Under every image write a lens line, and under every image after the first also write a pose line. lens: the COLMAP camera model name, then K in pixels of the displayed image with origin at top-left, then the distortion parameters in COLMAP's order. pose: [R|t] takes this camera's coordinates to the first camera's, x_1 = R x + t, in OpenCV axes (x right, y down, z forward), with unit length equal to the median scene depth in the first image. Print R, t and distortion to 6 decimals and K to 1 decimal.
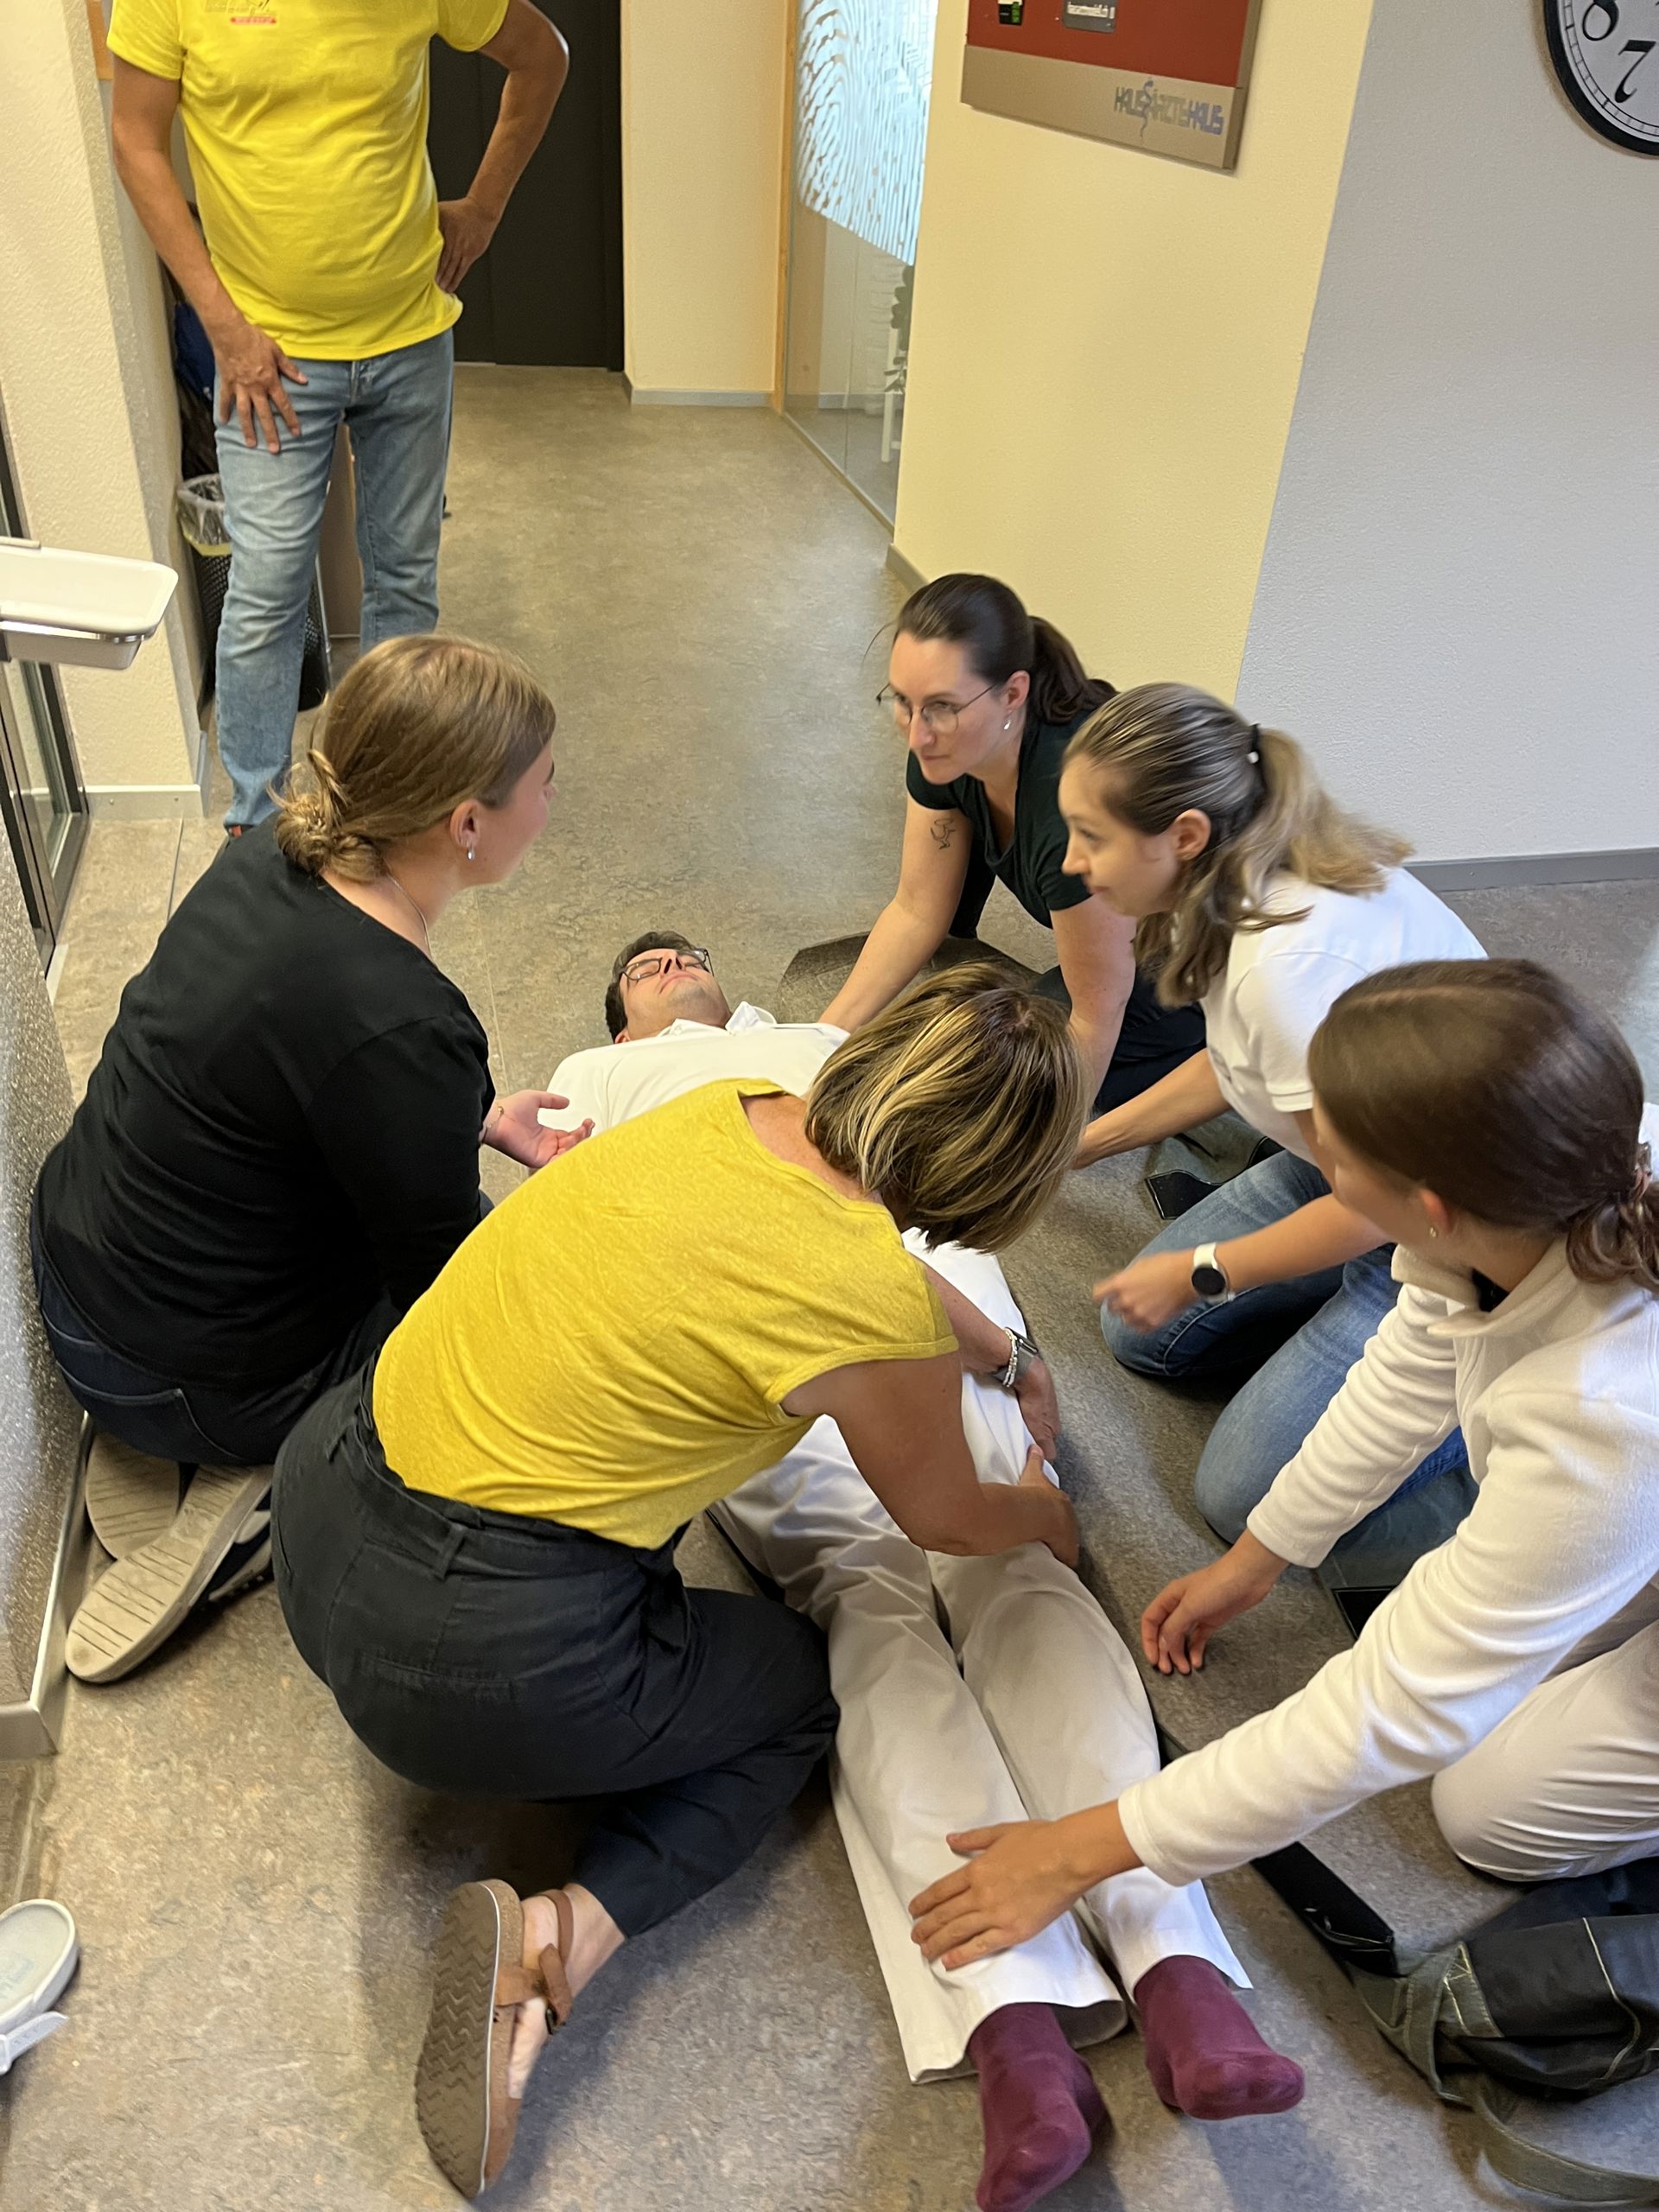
lens RADIAL K [[1716.7, 0, 832.6], [0, 1716.7, 1115.2], [0, 0, 1]] dist [0.070599, -0.113808]
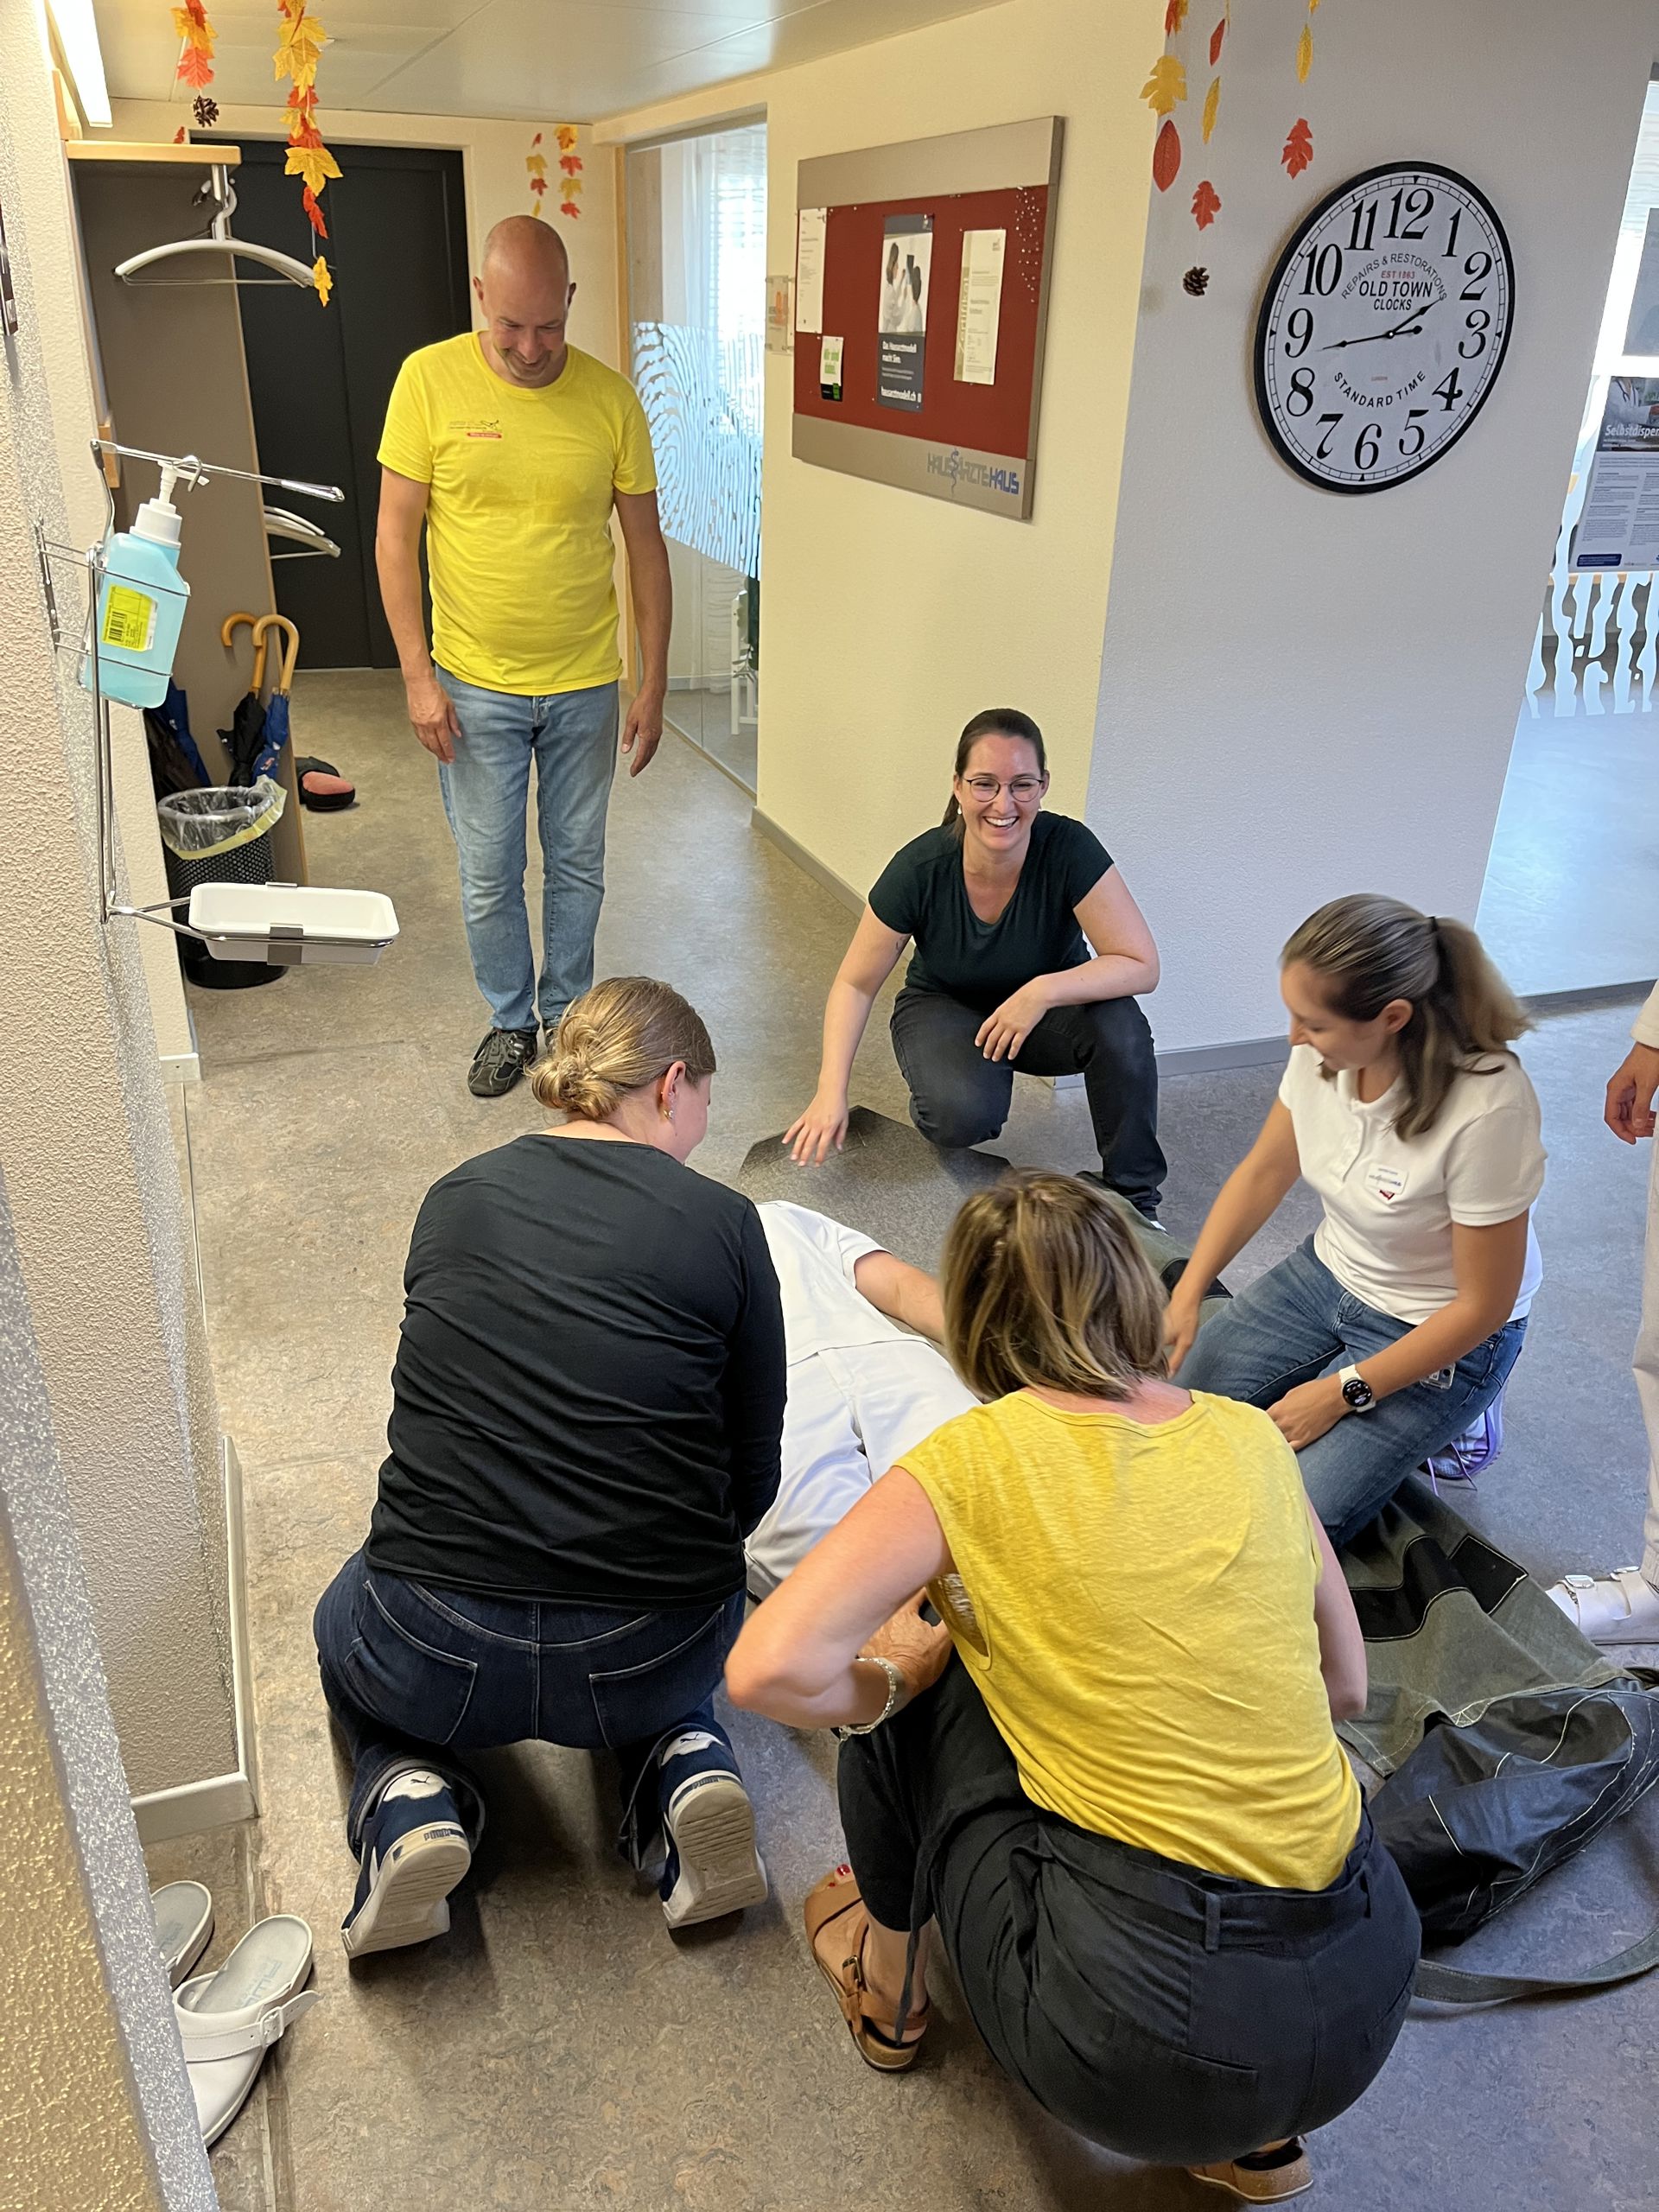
lens RADIAL K [[1716.7, 0, 781.1], [0, 1716.7, 1109.1], [0, 0, 1]] dist [0.070599, -0.113808]
pose [[0.994813, -0.075627, 0.068031, -0.066671], [0.083962, 0.988028, -0.129425, 0.032275], [-0.057429, 0.134465, 0.989253, -0.180447]]
